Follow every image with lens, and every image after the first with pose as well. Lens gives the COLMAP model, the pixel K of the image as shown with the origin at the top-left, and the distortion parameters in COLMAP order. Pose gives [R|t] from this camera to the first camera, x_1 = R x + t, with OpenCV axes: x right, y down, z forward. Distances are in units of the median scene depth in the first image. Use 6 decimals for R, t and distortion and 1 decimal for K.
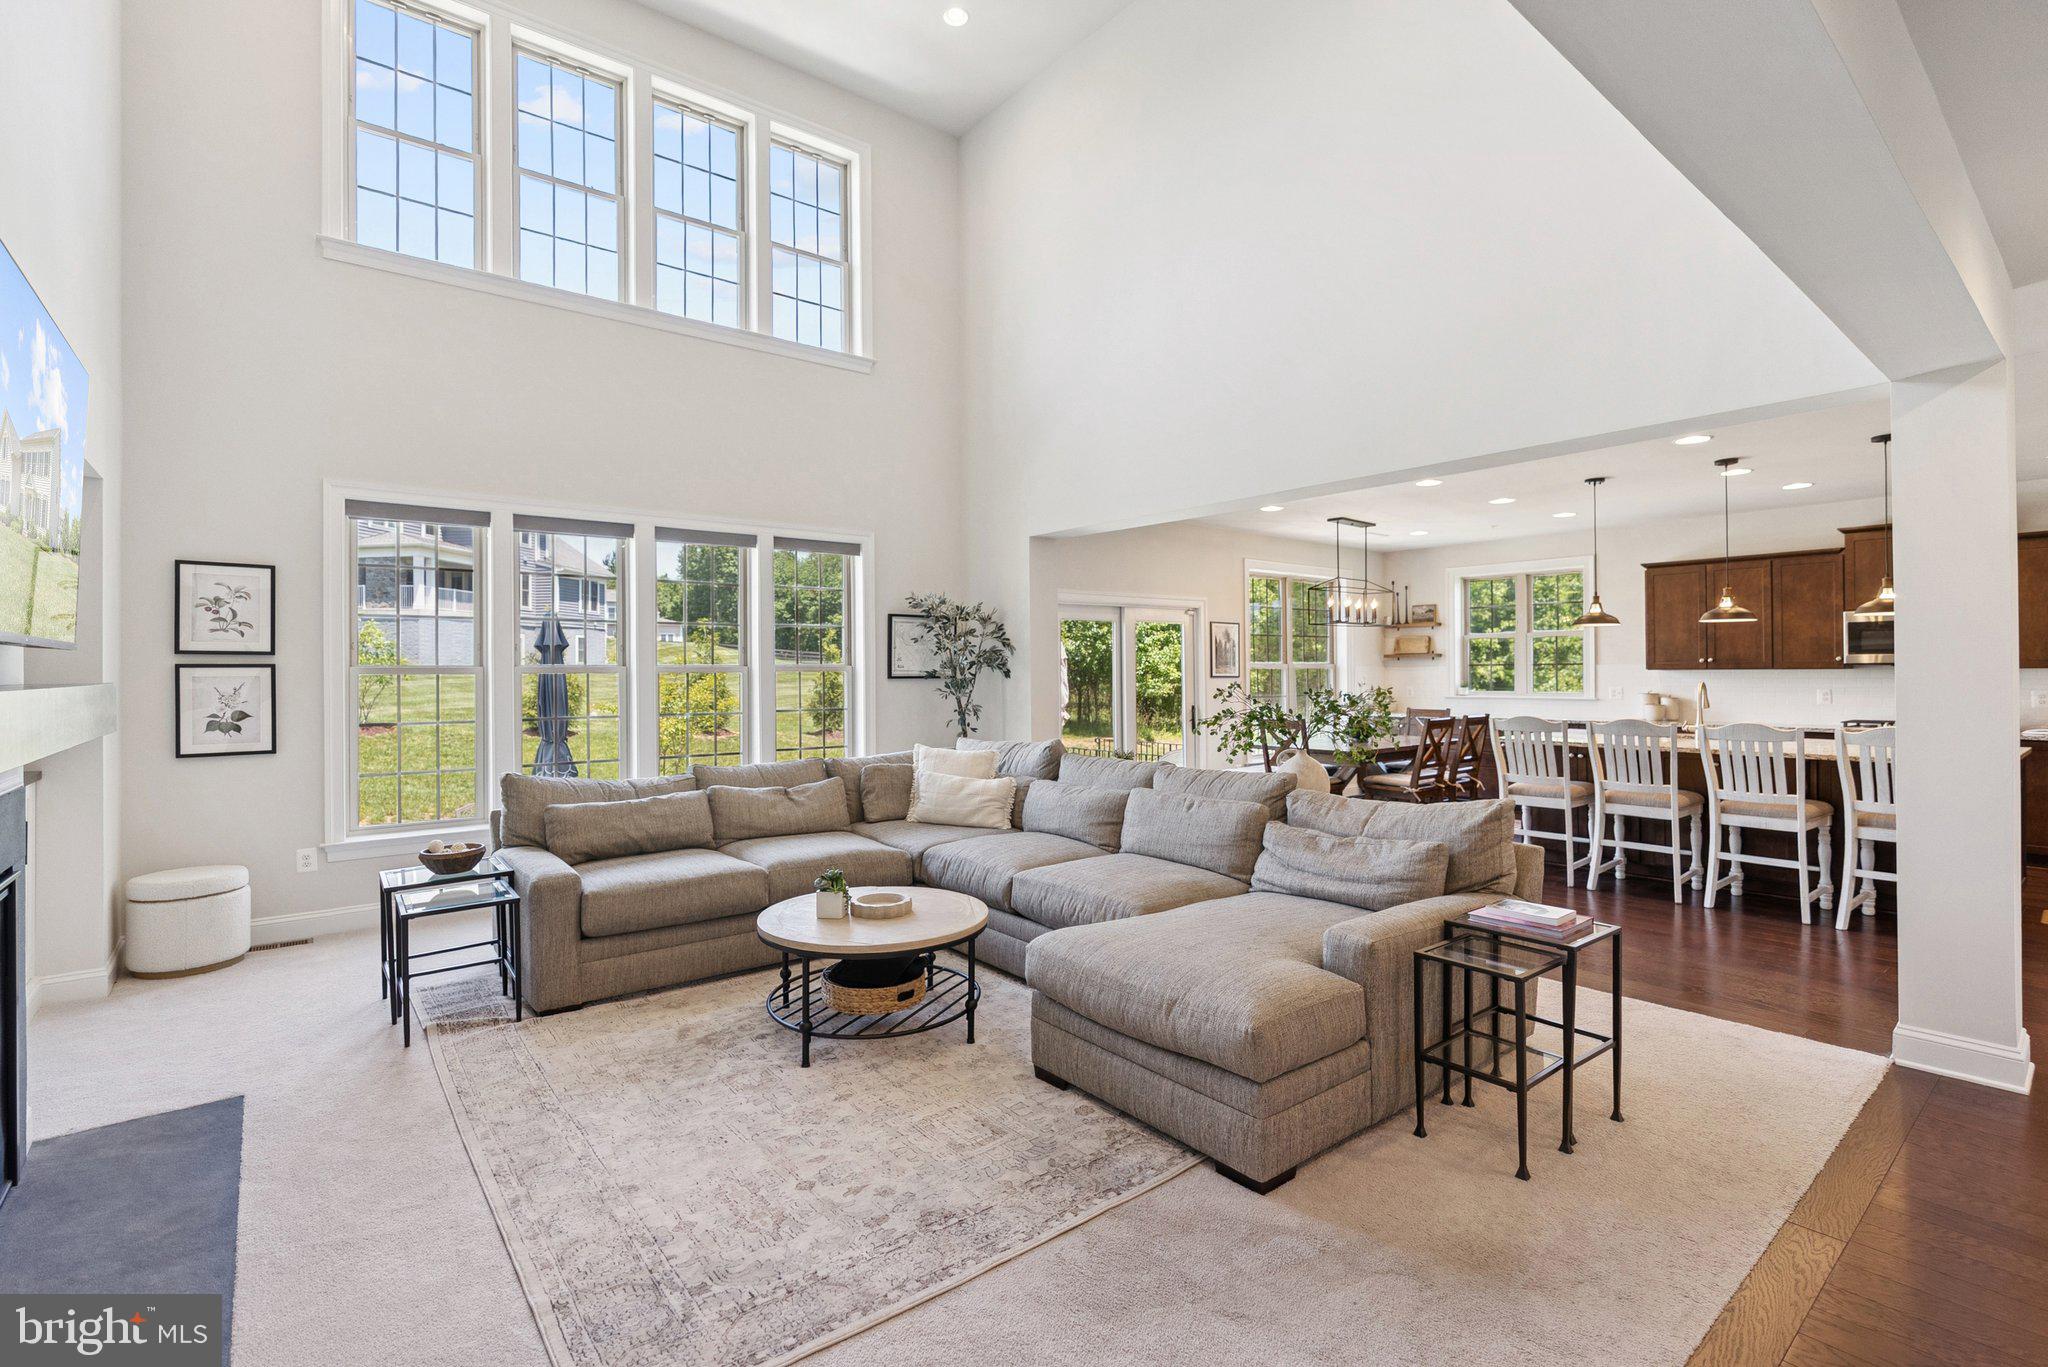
lens RADIAL K [[944.9, 0, 1006.6], [0, 944.9, 663.1], [0, 0, 1]] dist [-0.002639, -0.000101]
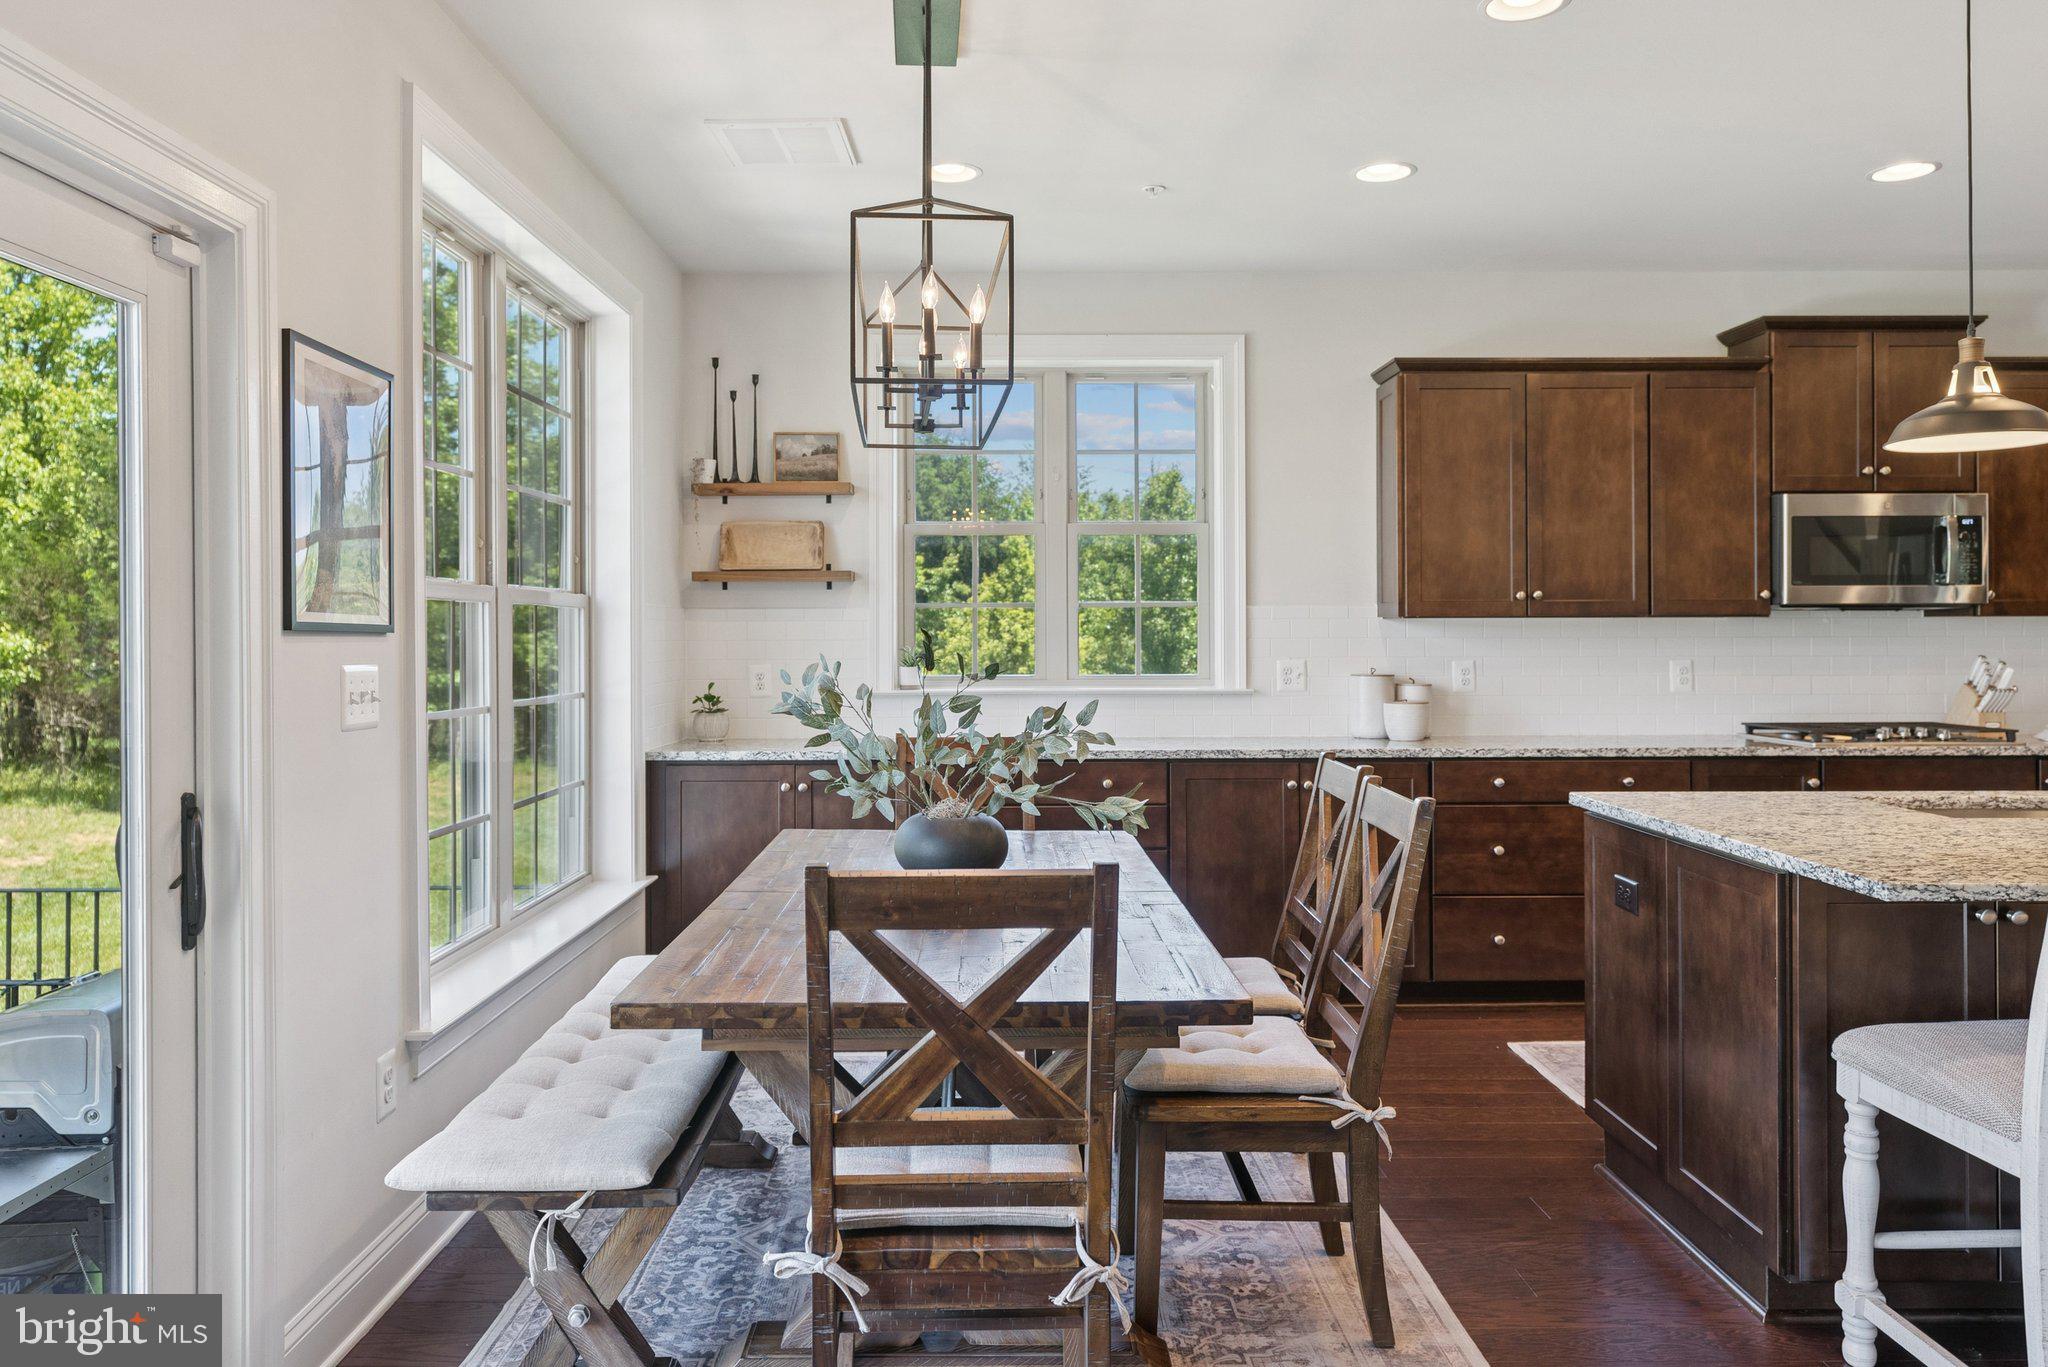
lens RADIAL K [[1416.5, 0, 1010.1], [0, 1416.5, 616.5], [0, 0, 1]] dist [0.000418, 0.008198]
pose [[0.602935, 0.011614, 0.797706, 0.096601], [-0.006600, 0.999932, -0.009570, 0.016010], [-0.797763, 0.000505, 0.602971, 0.881200]]
